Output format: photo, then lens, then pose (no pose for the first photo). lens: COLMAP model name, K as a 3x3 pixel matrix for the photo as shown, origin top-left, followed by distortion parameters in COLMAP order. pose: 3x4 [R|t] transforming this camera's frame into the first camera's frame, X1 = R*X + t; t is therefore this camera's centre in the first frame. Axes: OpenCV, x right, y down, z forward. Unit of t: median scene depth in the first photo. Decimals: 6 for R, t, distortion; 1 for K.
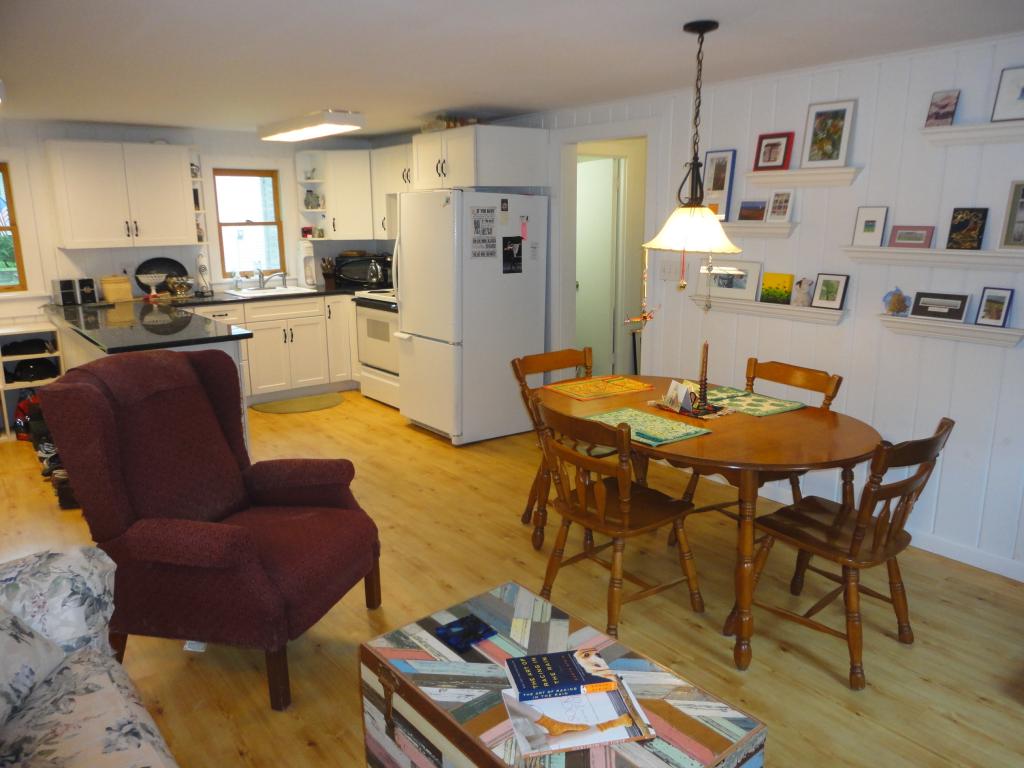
lens RADIAL K [[738.5, 0, 512.0], [0, 738.5, 384.0], [0, 0, 1]] dist [-0.011368, 0.001728]
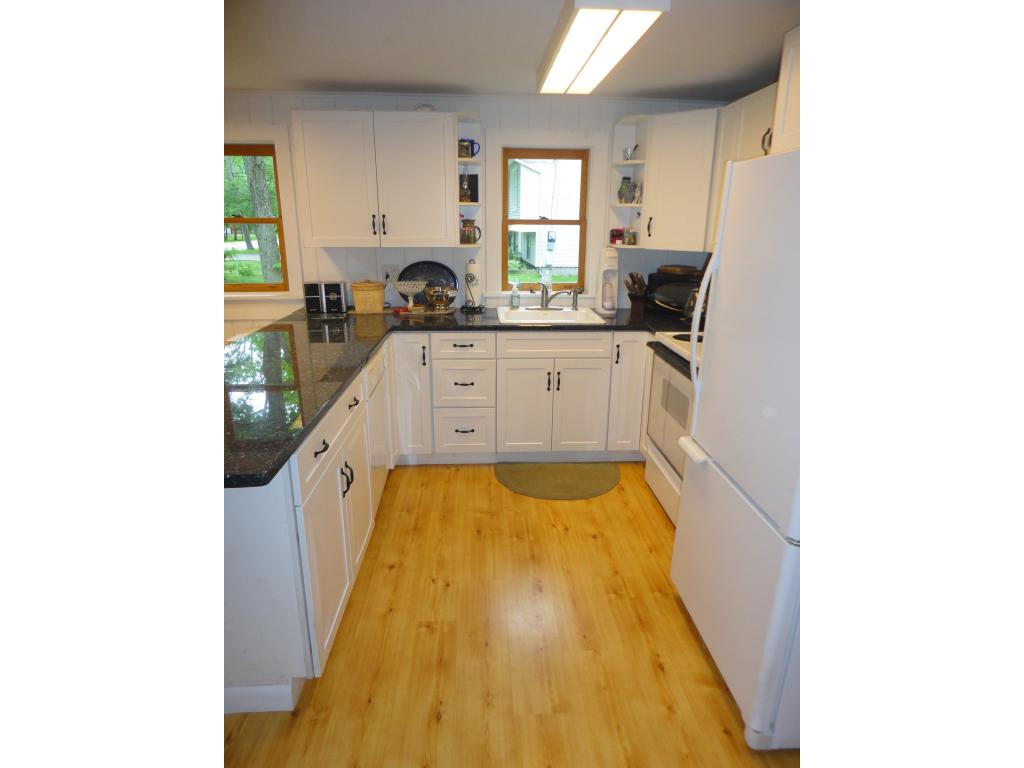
lens RADIAL K [[555.1, 0, 506.9], [0, 555.1, 383.1], [0, 0, 1]] dist [-0.001421, 0.000620]
pose [[0.817410, 0.183491, -0.546051, -0.043293], [-0.145671, 0.982946, 0.112240, -0.115181], [0.557334, -0.012202, 0.830199, 0.512120]]
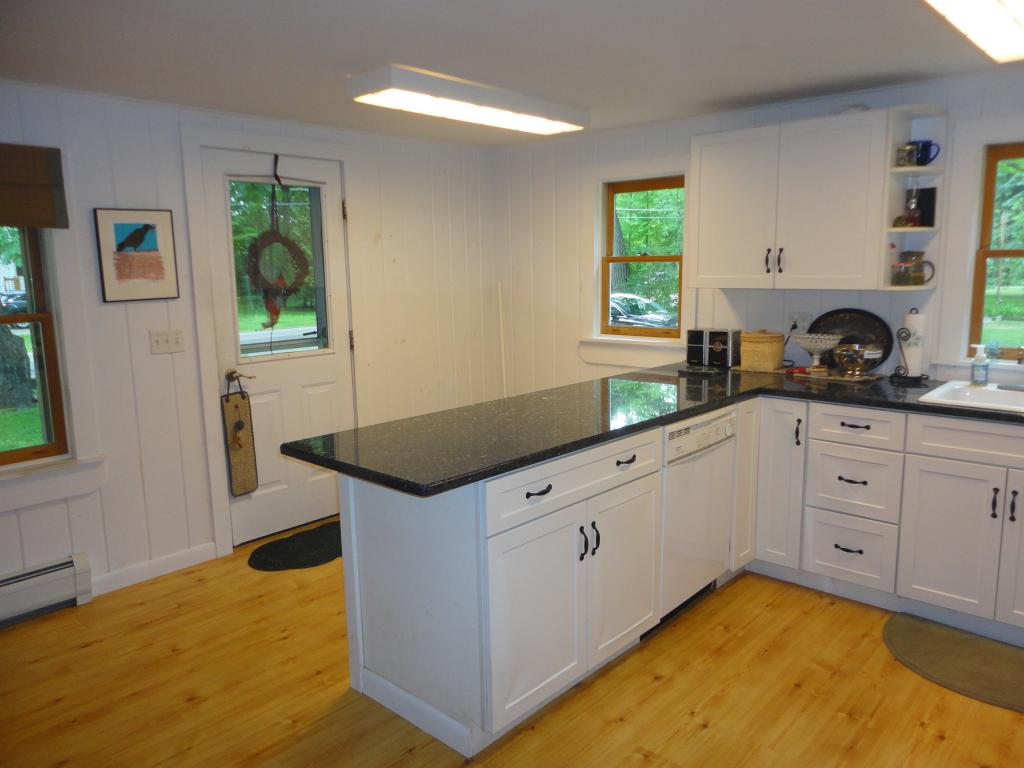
lens RADIAL K [[738.5, 0, 512.0], [0, 738.5, 384.0], [0, 0, 1]] dist [-0.011368, 0.001728]
pose [[0.164095, 0.174406, -0.970904, 0.061530], [-0.206087, 0.968588, 0.139159, -0.132920], [0.964677, 0.177256, 0.194883, 0.602662]]
